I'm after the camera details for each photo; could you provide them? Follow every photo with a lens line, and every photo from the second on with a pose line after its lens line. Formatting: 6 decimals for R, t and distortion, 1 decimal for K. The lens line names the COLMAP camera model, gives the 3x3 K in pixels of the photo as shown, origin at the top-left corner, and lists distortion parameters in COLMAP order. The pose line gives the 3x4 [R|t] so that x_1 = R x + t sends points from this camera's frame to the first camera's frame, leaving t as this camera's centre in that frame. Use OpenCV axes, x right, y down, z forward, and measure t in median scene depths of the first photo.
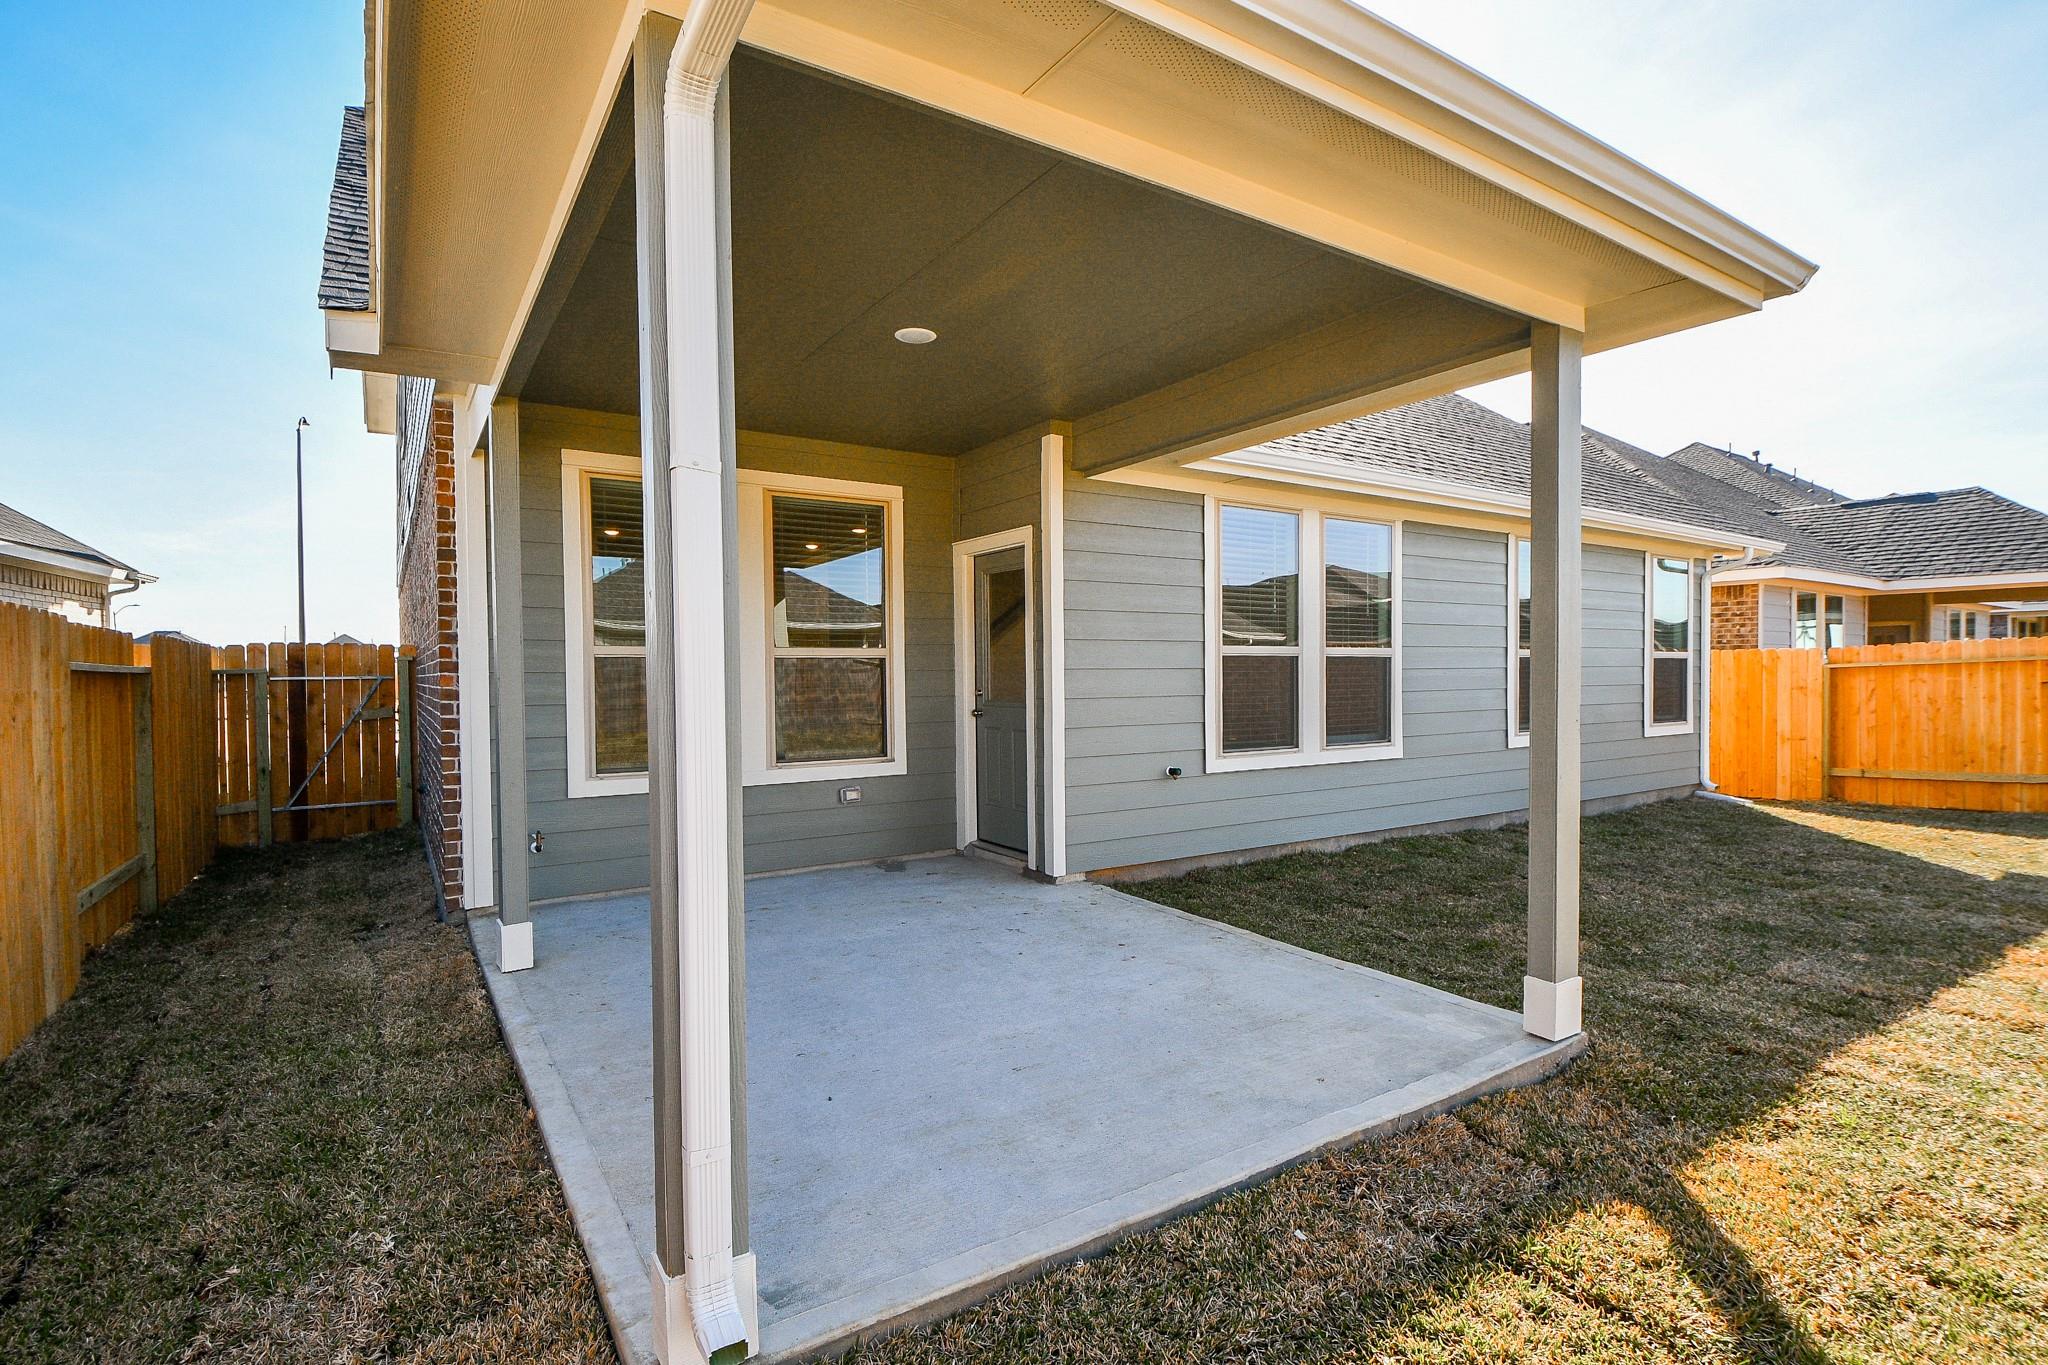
lens RADIAL K [[966.4, 0, 1025.8], [0, 966.4, 689.7], [0, 0, 1]] dist [0.004112, 0.000044]
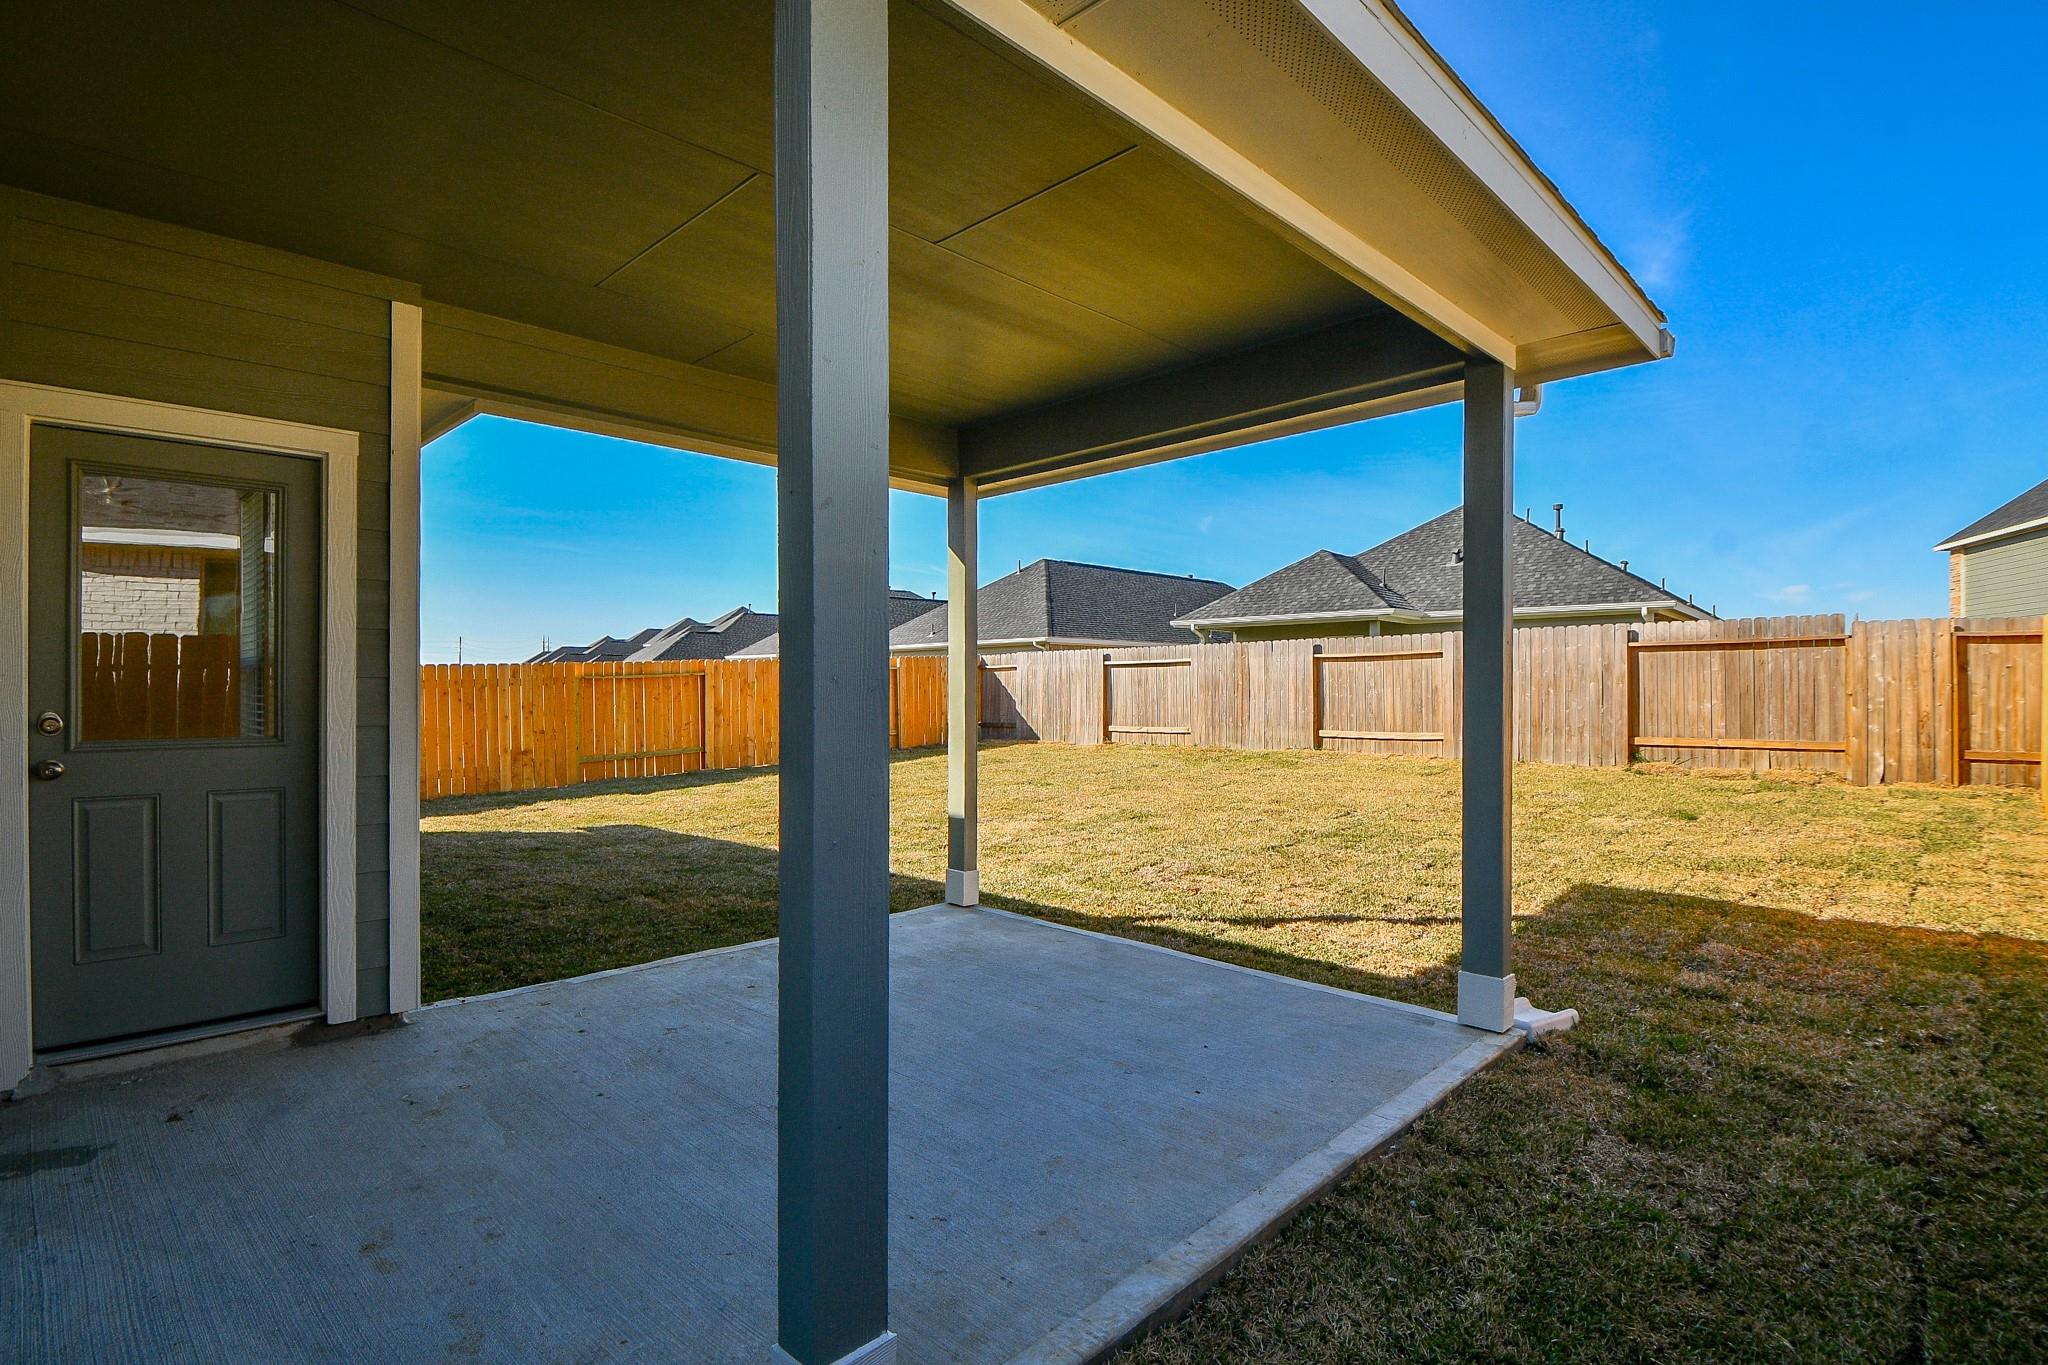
lens RADIAL K [[966.4, 0, 1026.9], [0, 966.4, 683.4], [0, 0, 1]] dist [0.004112, 0.000044]
pose [[-0.197449, 0.002440, 0.980310, -0.694655], [0.013781, 0.999905, 0.000287, -0.012419], [-0.980216, 0.013566, -0.197464, 0.761204]]
